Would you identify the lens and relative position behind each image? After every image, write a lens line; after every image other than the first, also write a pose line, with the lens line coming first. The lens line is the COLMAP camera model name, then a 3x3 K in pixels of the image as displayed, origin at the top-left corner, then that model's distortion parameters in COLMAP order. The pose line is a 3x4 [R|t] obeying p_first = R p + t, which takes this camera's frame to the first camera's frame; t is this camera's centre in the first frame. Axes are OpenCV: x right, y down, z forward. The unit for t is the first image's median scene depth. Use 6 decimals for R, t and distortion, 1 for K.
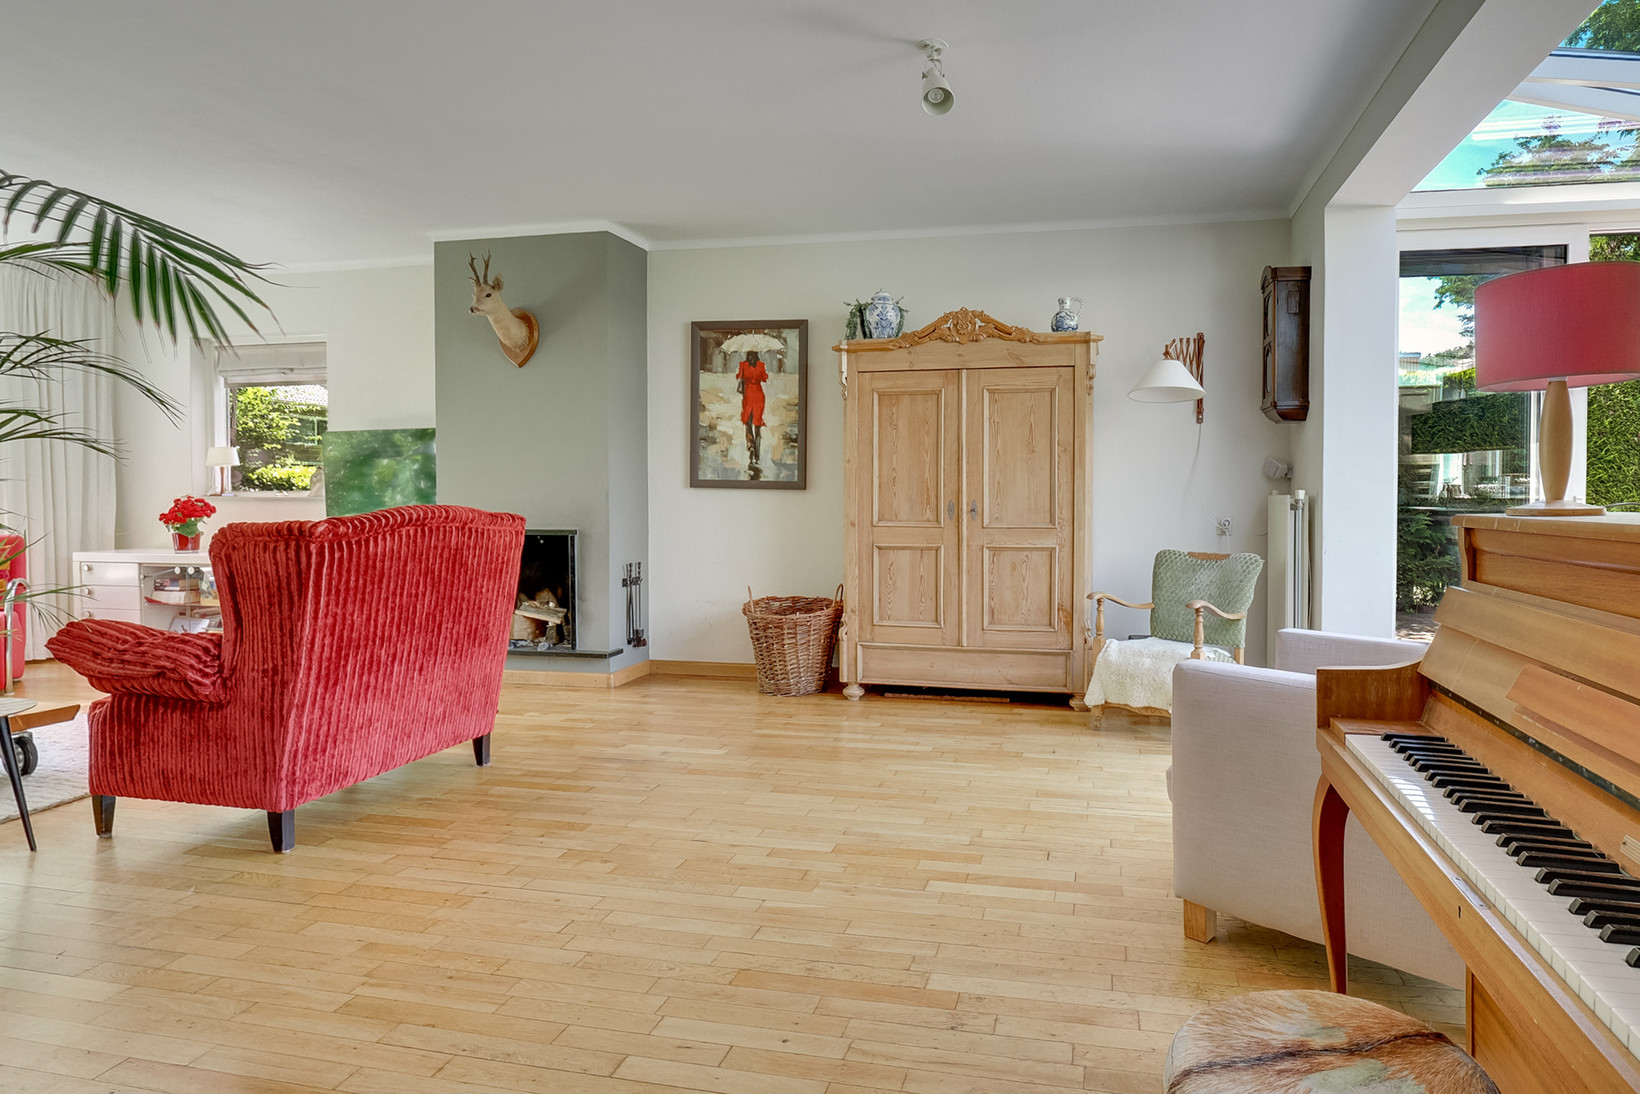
lens RADIAL K [[906.4, 0, 915.4], [0, 906.4, 513.5], [0, 0, 1]] dist [-0.008389, -0.003373]
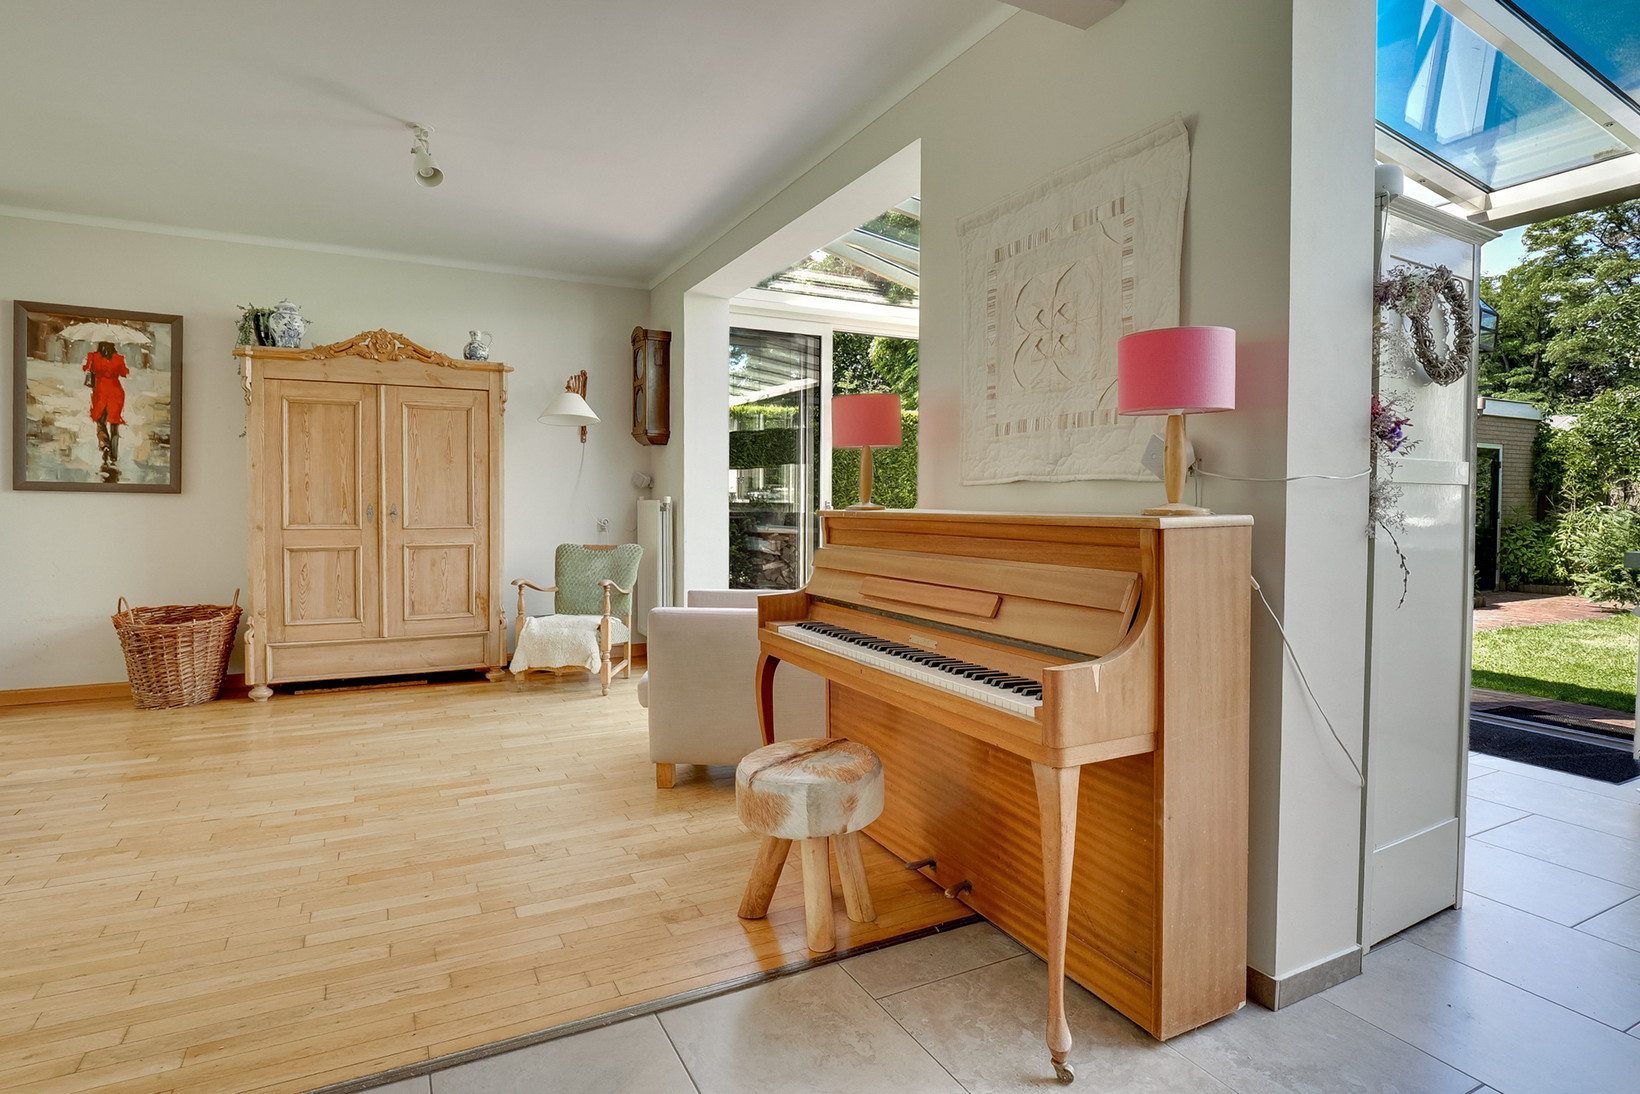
lens RADIAL K [[906.4, 0, 789.0], [0, 906.4, 524.0], [0, 0, 1]] dist [-0.008389, -0.003373]
pose [[0.802163, -0.013513, 0.596953, -0.308481], [0.009672, 0.999907, 0.009638, 0.005239], [-0.597027, -0.001958, 0.802218, -0.258948]]
